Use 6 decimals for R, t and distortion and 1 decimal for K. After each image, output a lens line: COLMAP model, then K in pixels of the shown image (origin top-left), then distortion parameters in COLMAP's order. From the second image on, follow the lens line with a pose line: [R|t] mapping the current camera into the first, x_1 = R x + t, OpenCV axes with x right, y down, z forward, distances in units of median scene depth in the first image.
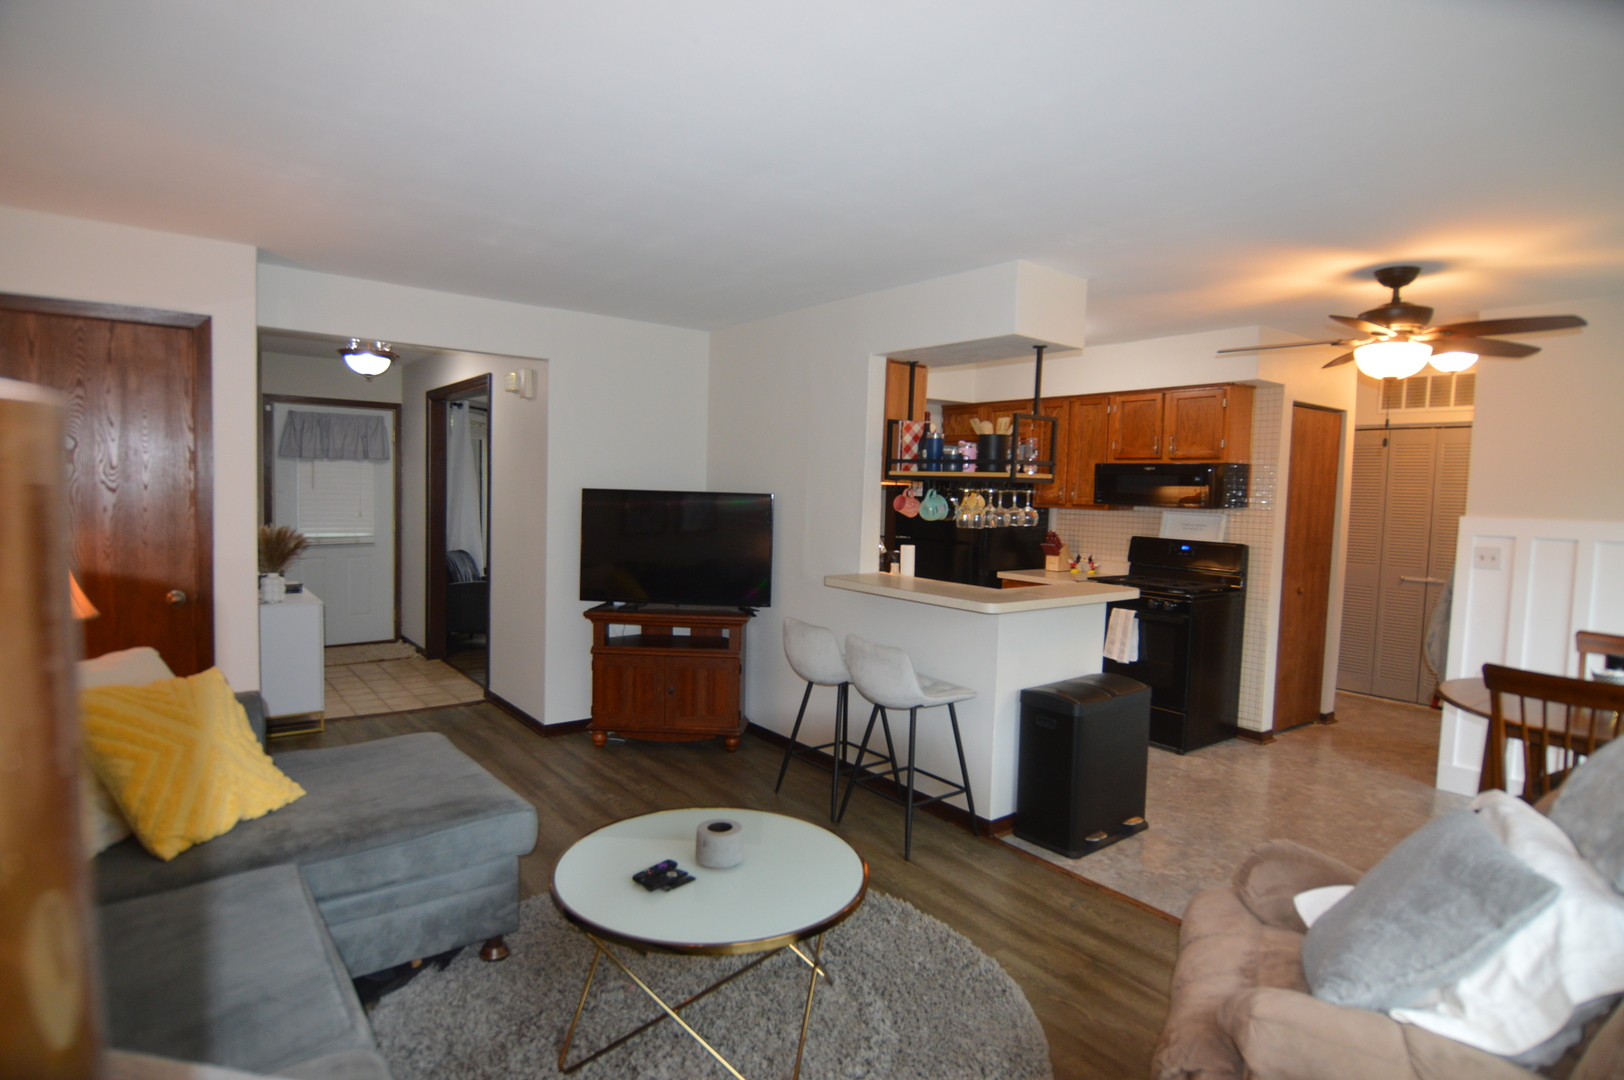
lens RADIAL K [[868.8, 0, 812.0], [0, 868.8, 540.0], [0, 0, 1]] dist [-0.001496, -0.017788]
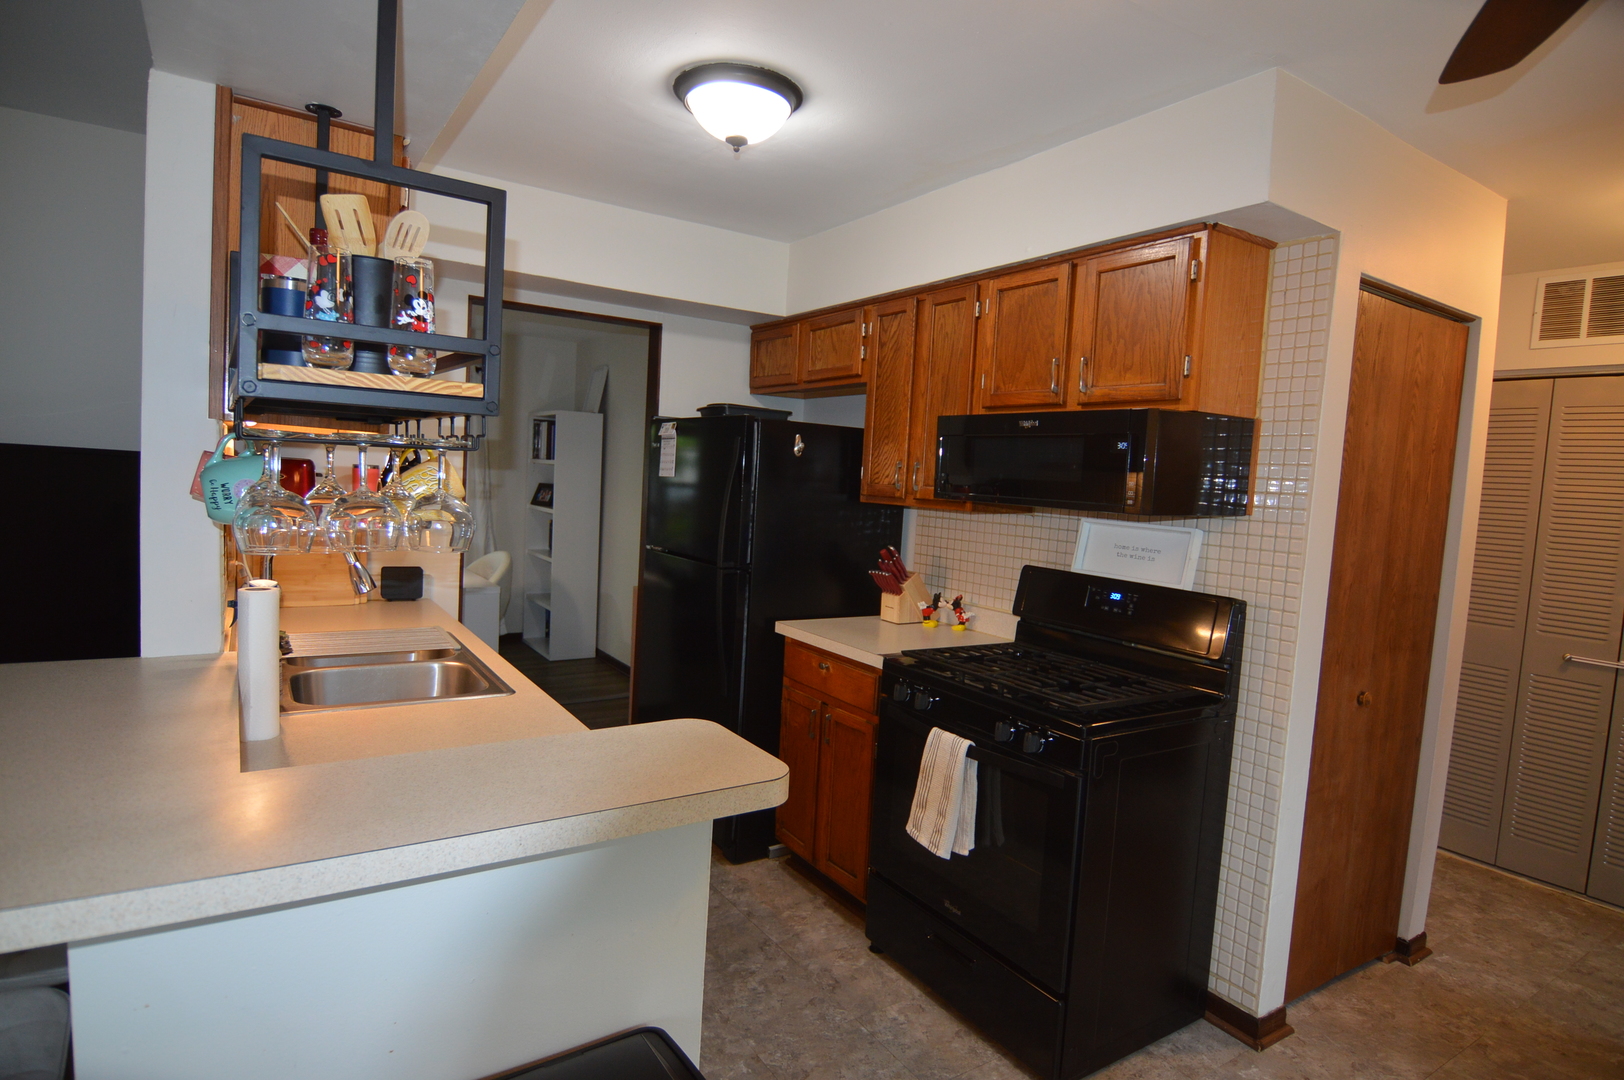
lens RADIAL K [[868.8, 0, 812.0], [0, 868.8, 540.0], [0, 0, 1]] dist [-0.001496, -0.017788]
pose [[0.996694, 0.034104, -0.073748, 0.305526], [-0.033582, 0.999402, 0.008297, -0.020706], [0.073987, -0.005793, 0.997242, 0.526287]]
